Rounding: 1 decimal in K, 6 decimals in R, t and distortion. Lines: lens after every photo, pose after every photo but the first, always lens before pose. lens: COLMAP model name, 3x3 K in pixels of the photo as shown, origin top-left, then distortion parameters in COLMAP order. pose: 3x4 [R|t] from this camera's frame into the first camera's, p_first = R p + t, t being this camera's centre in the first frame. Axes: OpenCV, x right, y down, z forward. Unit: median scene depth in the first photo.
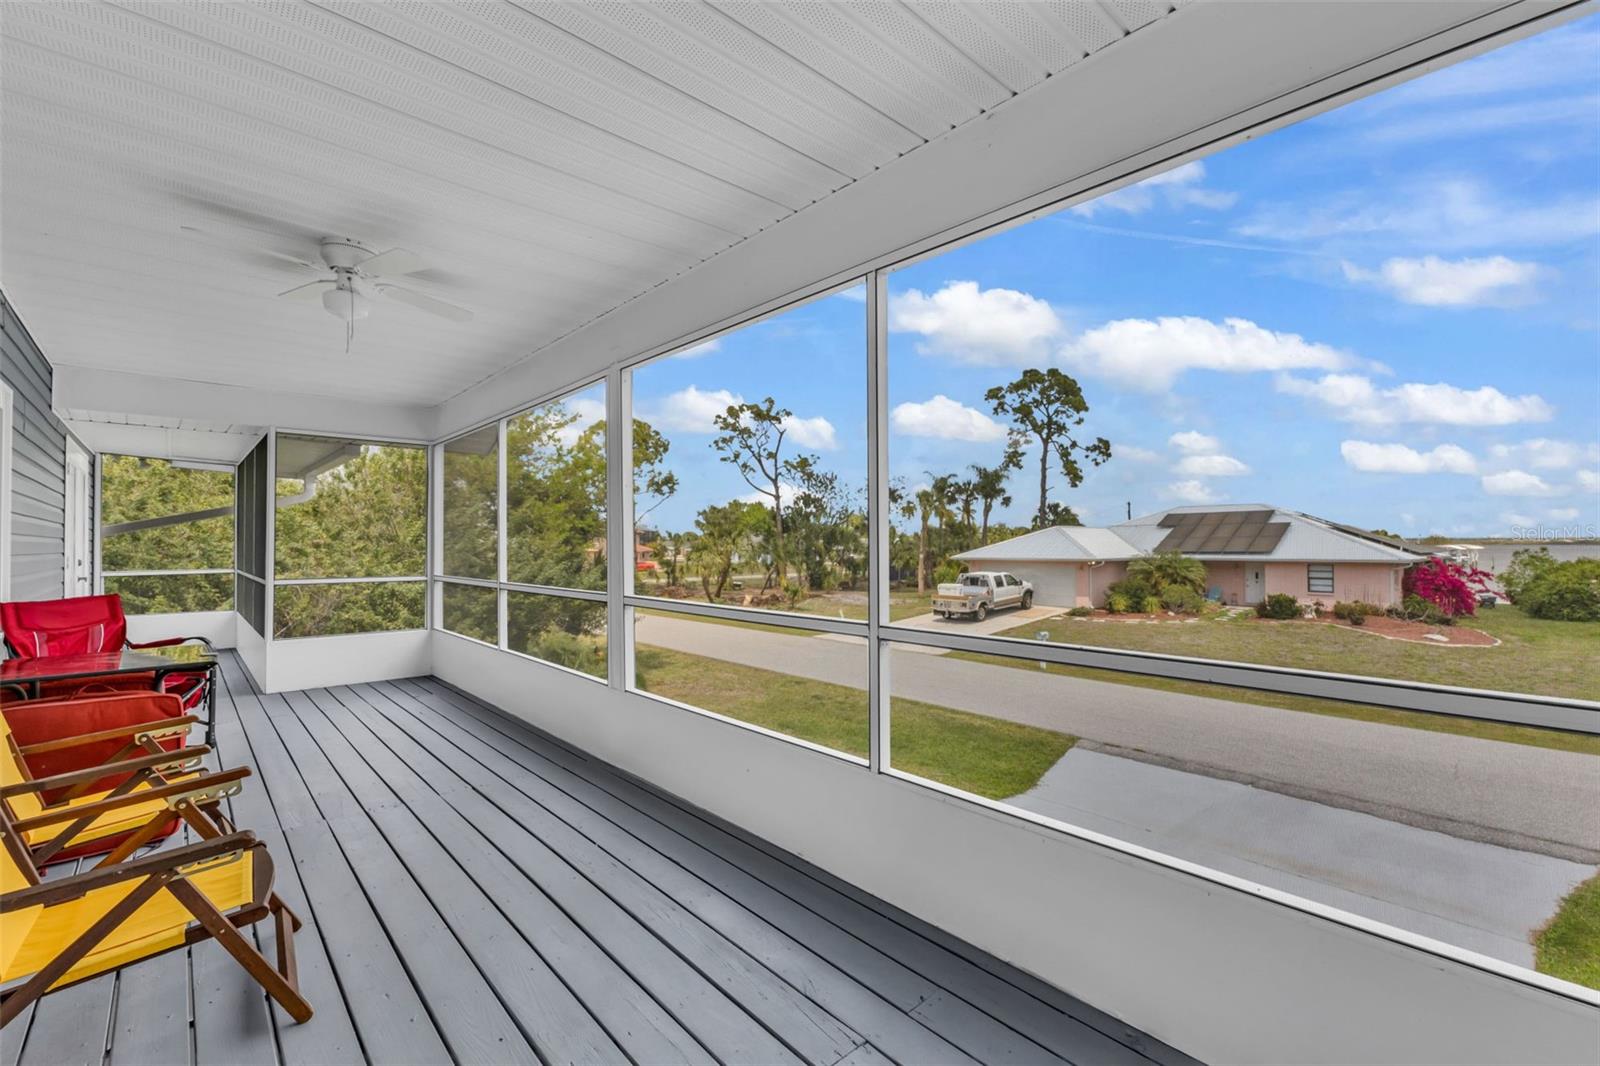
lens RADIAL K [[681.6, 0, 818.9], [0, 681.6, 528.5], [0, 0, 1]] dist [0.008618, -0.000224]
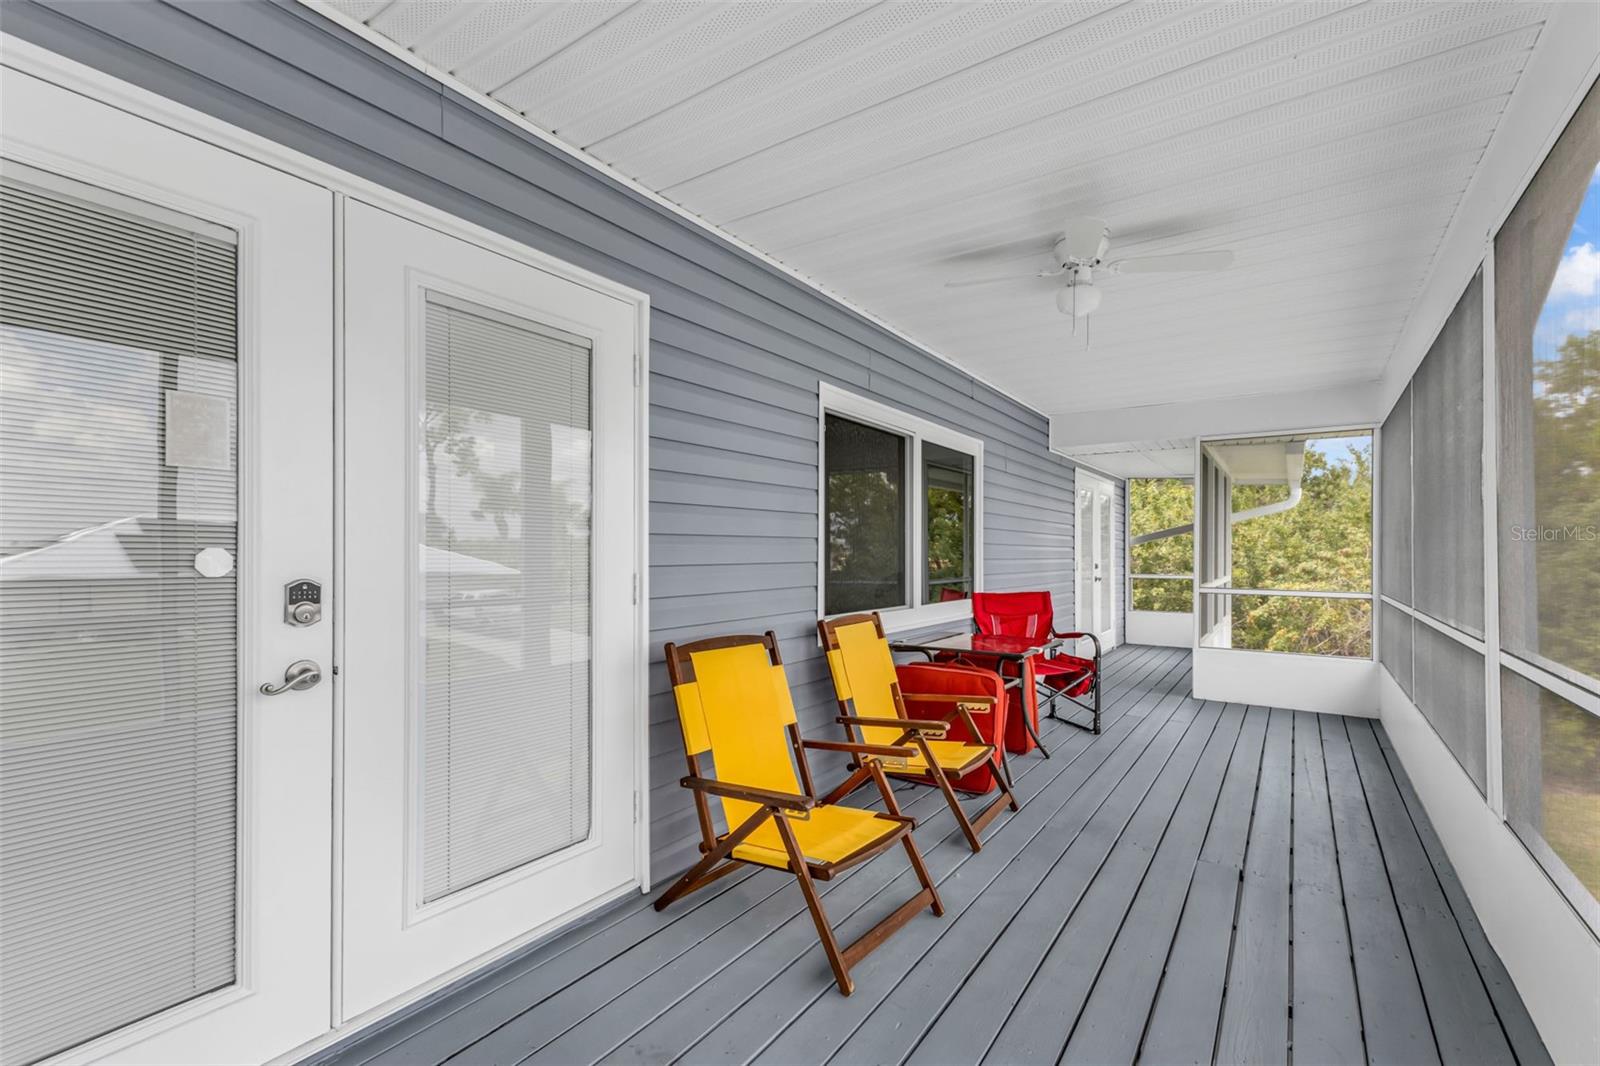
lens RADIAL K [[705.9, 0, 813.3], [0, 705.9, 549.5], [0, 0, 1]] dist [0.008789, -0.000384]
pose [[0.222301, 0.000548, -0.974978, 0.131537], [0.016851, 0.999848, 0.004405, 0.005967], [0.974832, -0.017409, 0.222258, 0.301769]]
